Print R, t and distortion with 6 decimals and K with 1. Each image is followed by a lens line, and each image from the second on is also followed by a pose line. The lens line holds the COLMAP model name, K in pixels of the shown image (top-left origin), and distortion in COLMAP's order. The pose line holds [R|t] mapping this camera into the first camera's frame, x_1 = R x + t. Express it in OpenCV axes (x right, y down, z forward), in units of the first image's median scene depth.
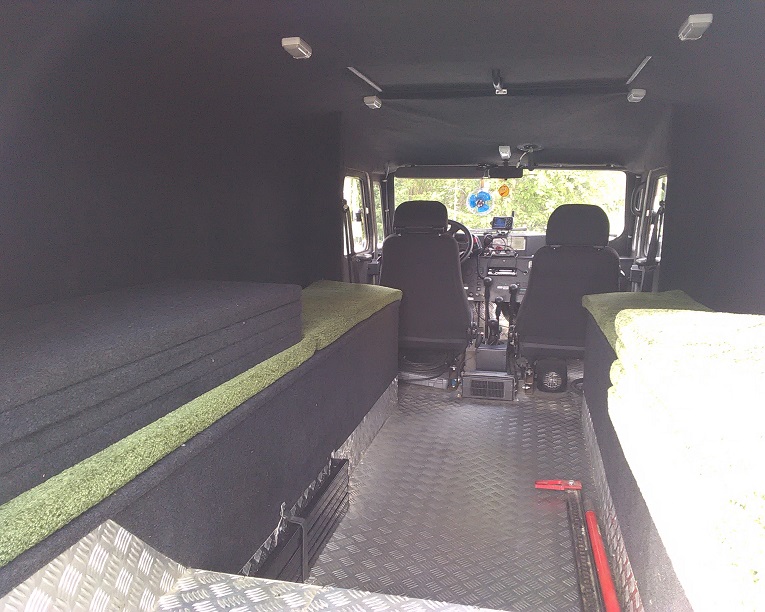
lens RADIAL K [[652.4, 0, 382.5], [0, 652.4, 306.0], [0, 0, 1]] dist [0.000692, -0.000024]
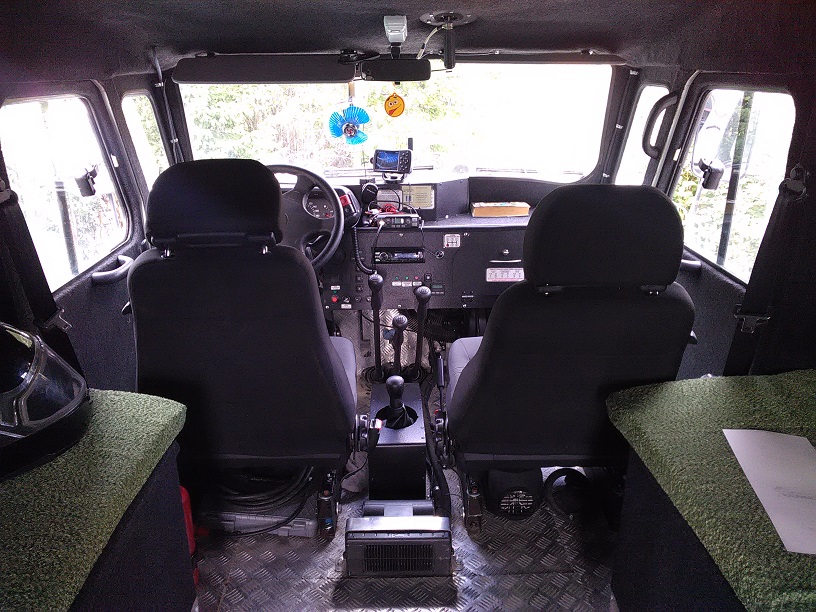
lens RADIAL K [[649.2, 0, 408.0], [0, 649.2, 306.0], [0, 0, 1]] dist [0.003994, -0.000306]
pose [[0.969824, -0.101014, 0.221894, 0.064461], [0.055182, 0.977457, 0.203795, -0.122781], [-0.237478, -0.185401, 0.953536, 0.465177]]
